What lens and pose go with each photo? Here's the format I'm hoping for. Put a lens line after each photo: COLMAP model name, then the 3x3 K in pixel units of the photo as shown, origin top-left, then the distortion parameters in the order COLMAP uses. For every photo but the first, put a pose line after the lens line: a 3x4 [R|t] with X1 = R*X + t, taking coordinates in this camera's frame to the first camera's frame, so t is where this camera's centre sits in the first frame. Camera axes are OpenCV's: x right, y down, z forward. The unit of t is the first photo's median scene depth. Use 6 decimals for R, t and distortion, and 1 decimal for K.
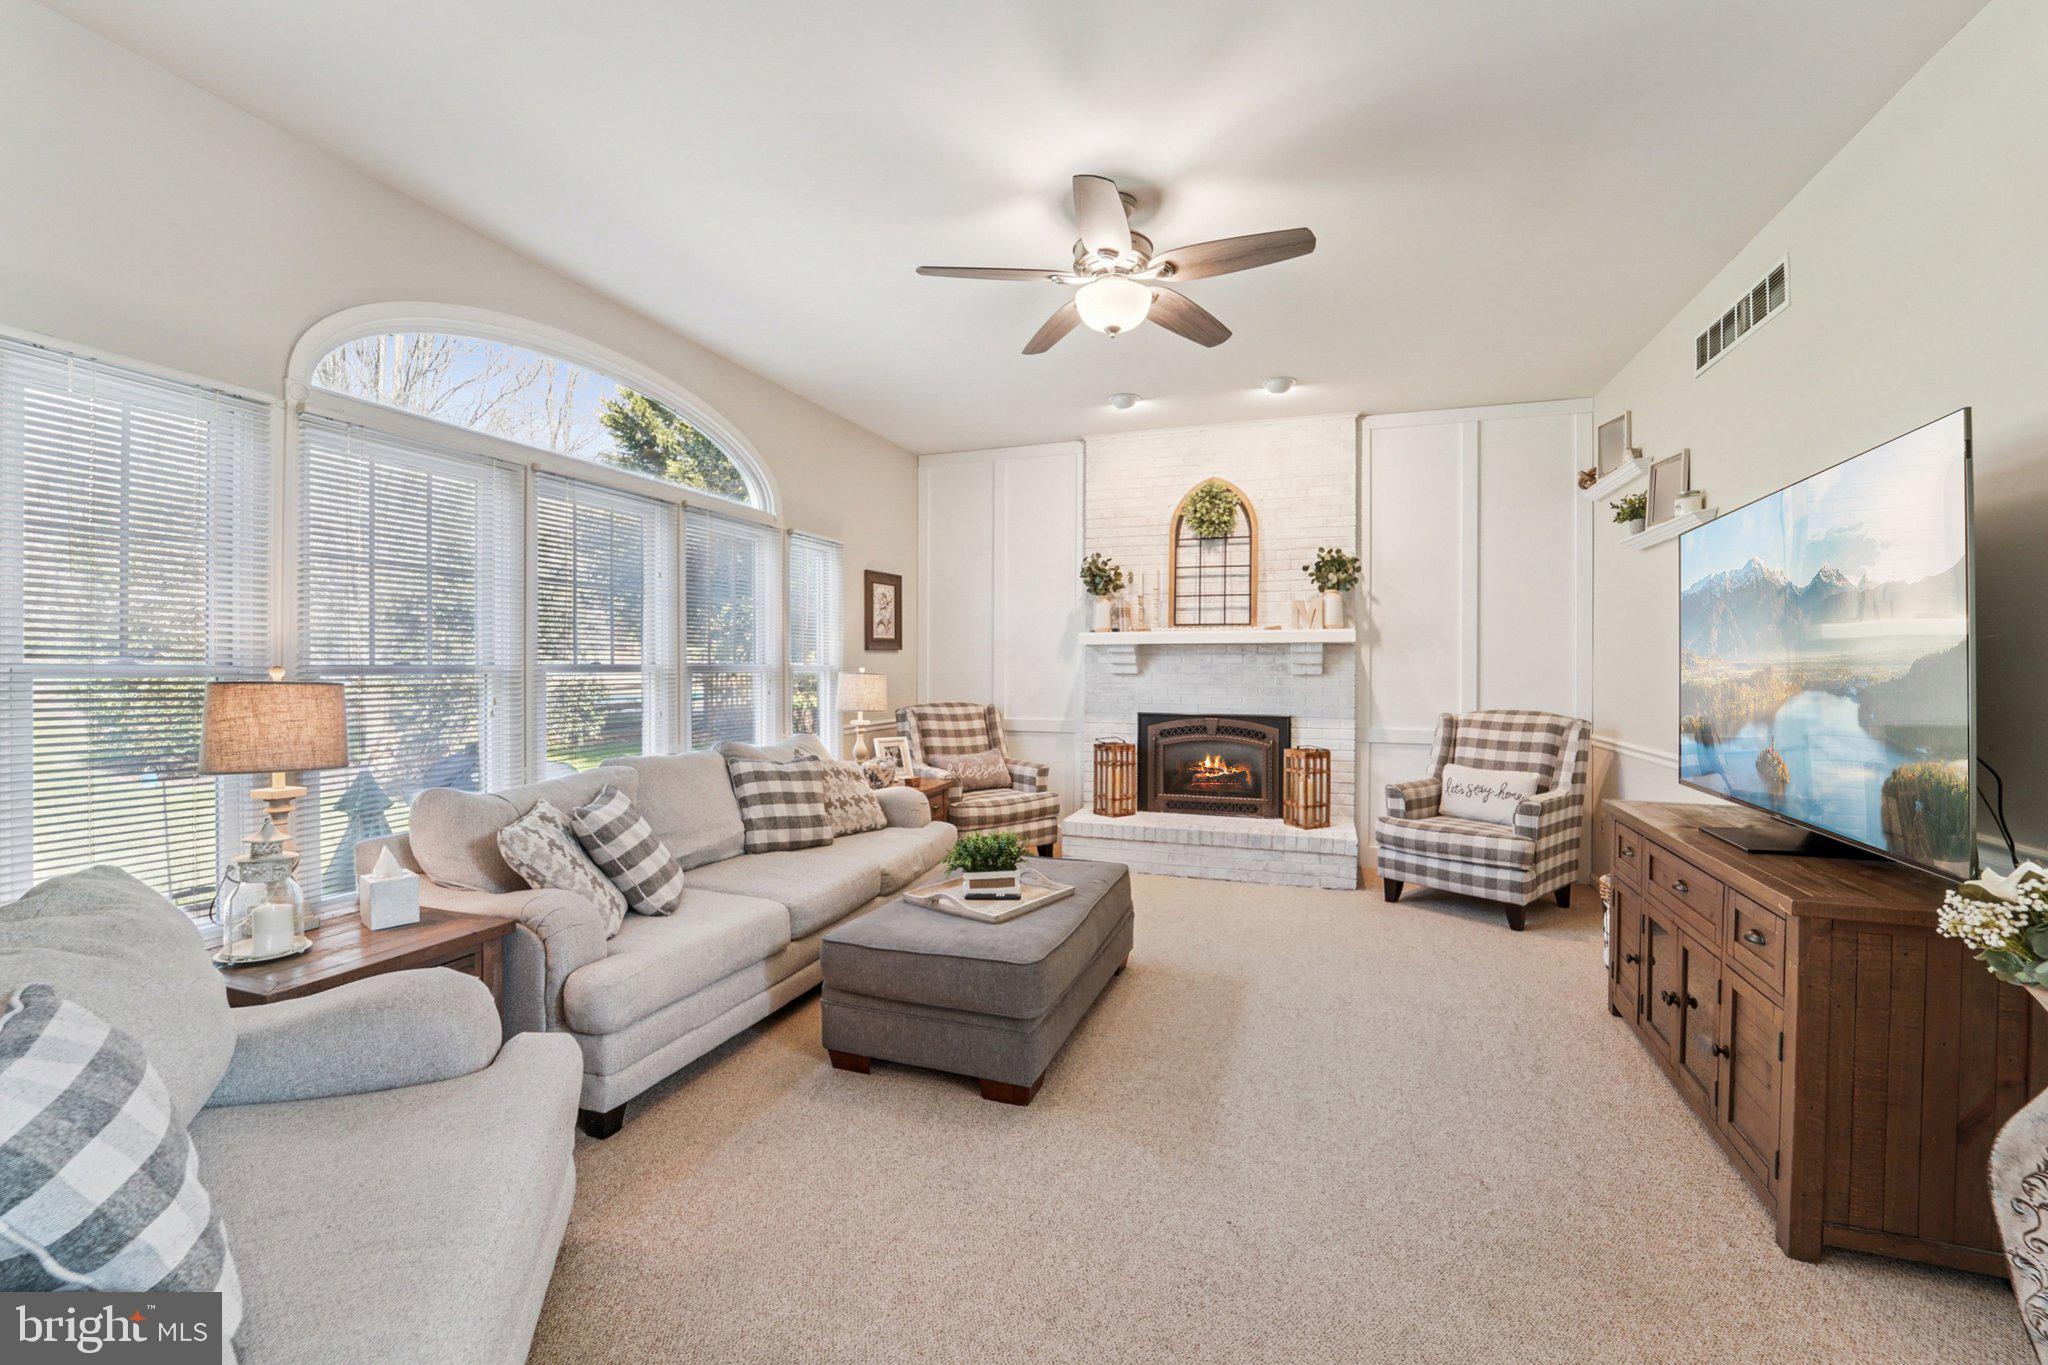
lens RADIAL K [[834.7, 0, 1032.3], [0, 834.7, 669.1], [0, 0, 1]] dist [-0.014877, 0.001491]
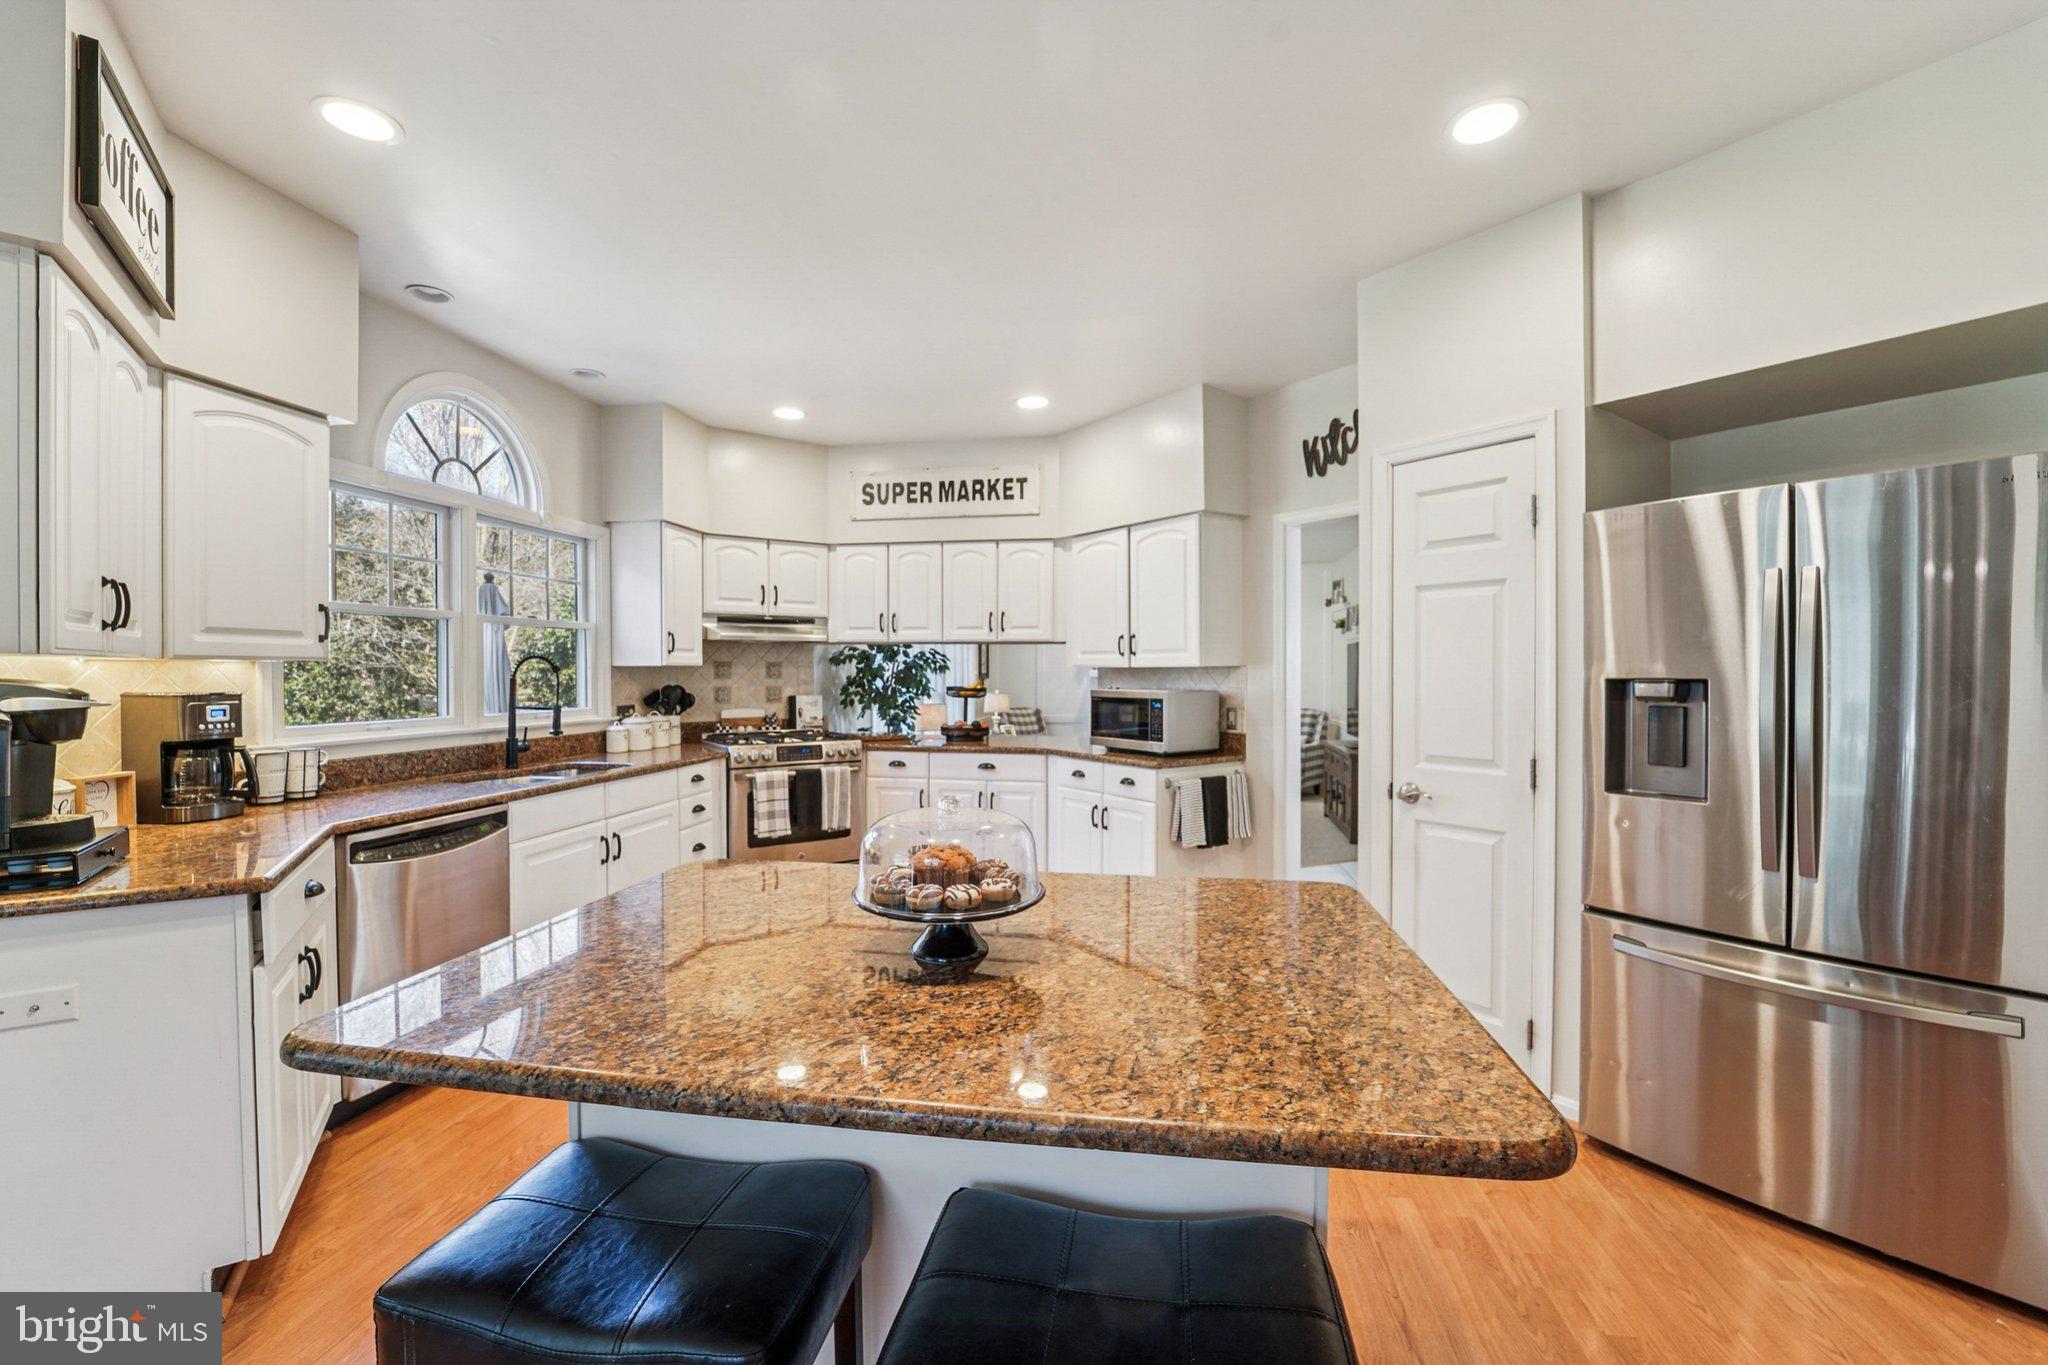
lens RADIAL K [[834.7, 0, 1027.8], [0, 834.7, 681.0], [0, 0, 1]] dist [-0.014877, 0.001491]
pose [[0.983578, -0.006035, 0.180385, -0.524049], [0.003600, 0.999898, 0.013827, -0.055532], [-0.180450, -0.012950, 0.983499, -1.049547]]
